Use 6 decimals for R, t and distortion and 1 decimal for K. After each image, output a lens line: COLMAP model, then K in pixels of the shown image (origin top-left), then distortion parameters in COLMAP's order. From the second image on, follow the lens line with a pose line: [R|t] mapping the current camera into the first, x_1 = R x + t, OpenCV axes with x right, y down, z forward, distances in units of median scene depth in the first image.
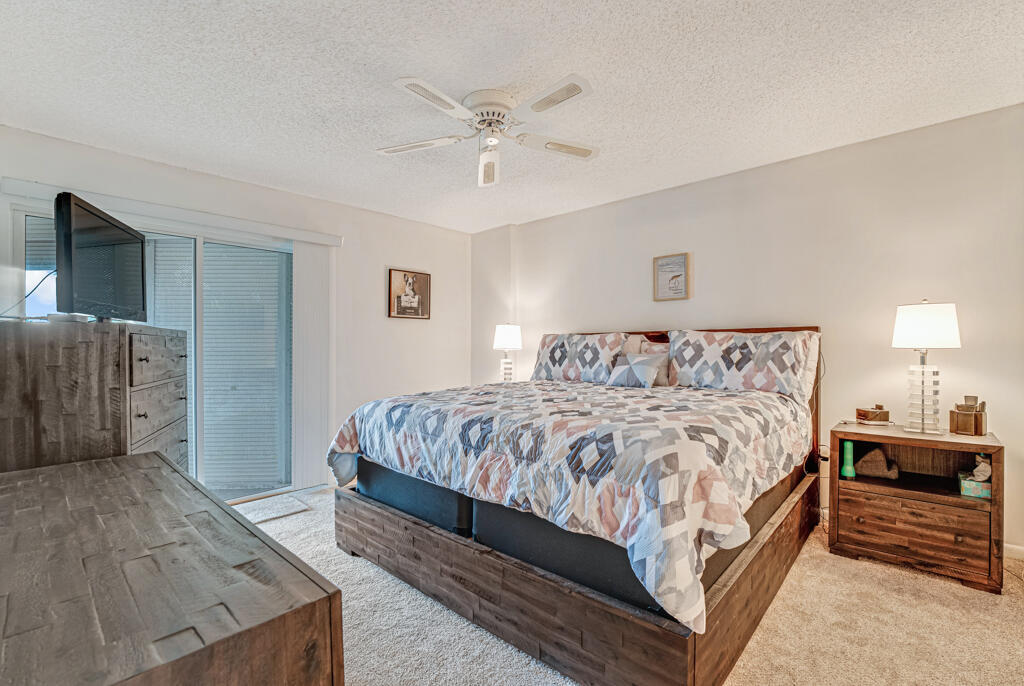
lens RADIAL K [[426.7, 0, 508.8], [0, 426.7, 348.1], [0, 0, 1]] dist [-0.025488, 0.000271]
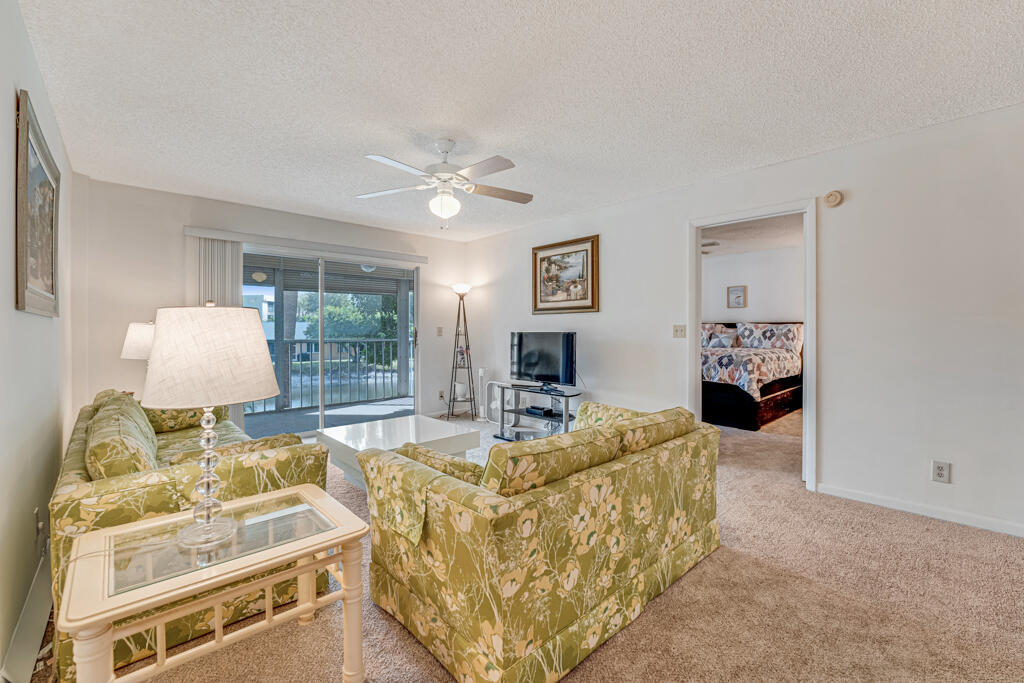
lens RADIAL K [[426.7, 0, 508.5], [0, 426.7, 332.2], [0, 0, 1]] dist [-0.025488, 0.000271]
pose [[0.998264, 0.007447, -0.058429, -0.802715], [-0.007451, 0.999972, 0.000147, 0.018903], [0.058428, 0.000289, 0.998292, -1.495390]]
